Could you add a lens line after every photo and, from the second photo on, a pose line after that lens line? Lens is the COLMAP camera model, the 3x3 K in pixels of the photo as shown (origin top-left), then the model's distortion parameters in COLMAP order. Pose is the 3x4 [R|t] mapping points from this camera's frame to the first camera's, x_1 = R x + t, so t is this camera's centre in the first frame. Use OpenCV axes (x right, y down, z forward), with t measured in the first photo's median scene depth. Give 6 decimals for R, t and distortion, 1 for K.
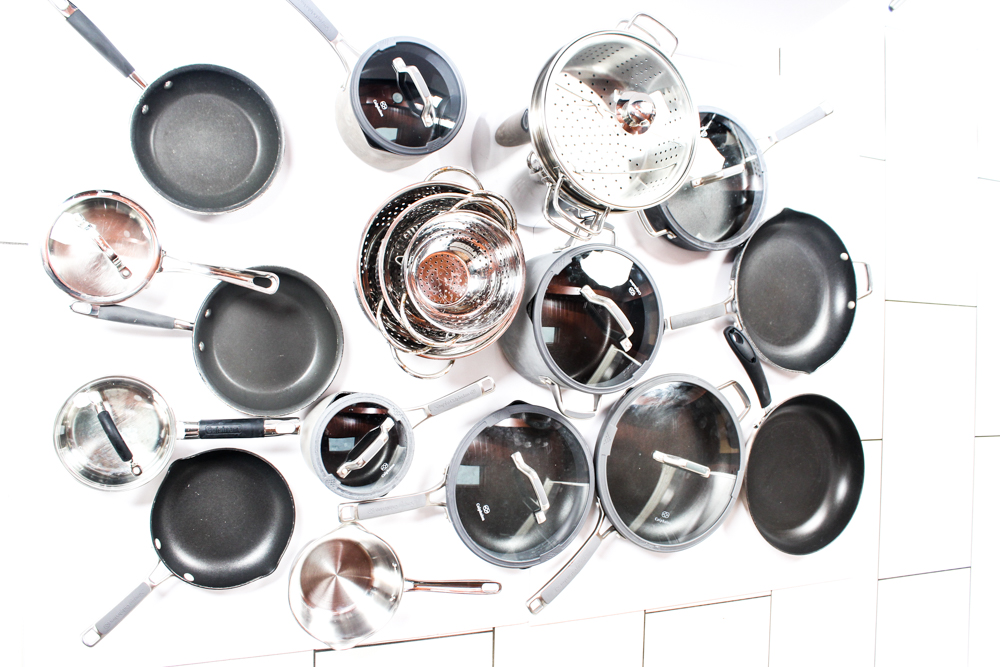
lens RADIAL K [[853.0, 0, 497.5], [0, 853.0, 340.1], [0, 0, 1]] dist [-0.123001, 0.028128]
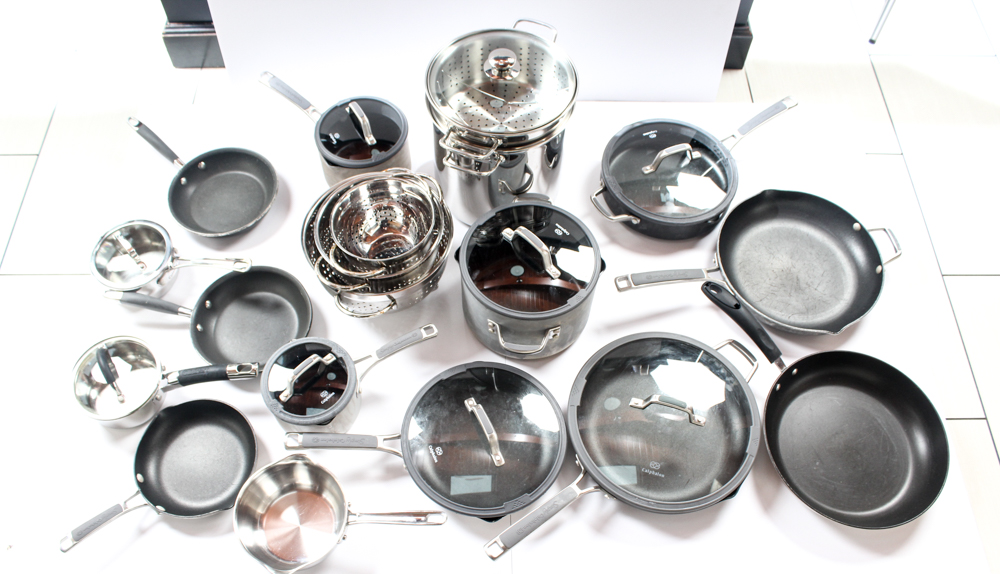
lens RADIAL K [[839.9, 0, 497.8], [0, 839.9, 332.5], [0, 0, 1]] dist [-0.140396, 0.012122]
pose [[0.919221, -0.217513, -0.328210, 0.435053], [0.037636, 0.878286, -0.476652, 0.591011], [0.391940, 0.425796, 0.815525, 0.179675]]
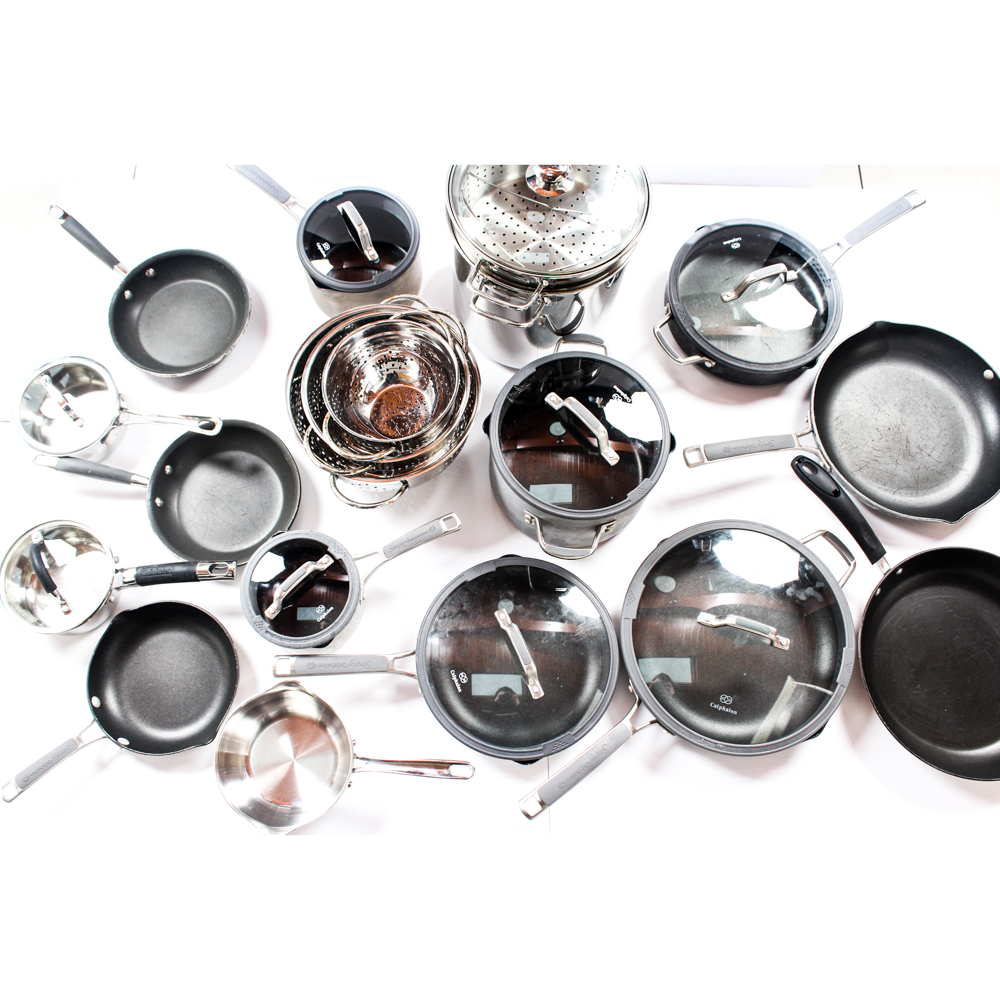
lens RADIAL K [[938.0, 0, 493.5], [0, 938.0, 507.5], [0, 0, 1]] dist [-0.103201, 0.000000]
pose [[0.922096, -0.137308, -0.361782, 0.388717], [0.023906, 0.953356, -0.300900, 0.338871], [0.386223, 0.268810, 0.882368, 0.190890]]
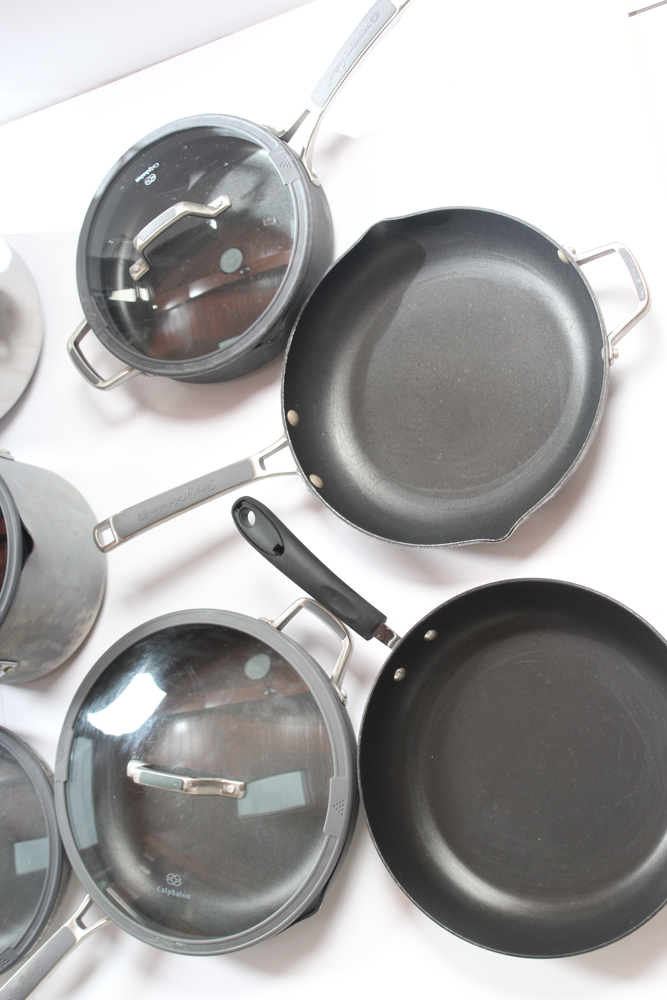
lens RADIAL K [[1521.5, 0, 343.6], [0, 1521.5, 505.5], [0, 0, 1]] dist [-0.010365, 0.000000]
pose [[0.638207, -0.278768, -0.717622, 1.197784], [0.164731, 0.959999, -0.226421, 0.254522], [0.752035, 0.026289, 0.658599, 0.533958]]
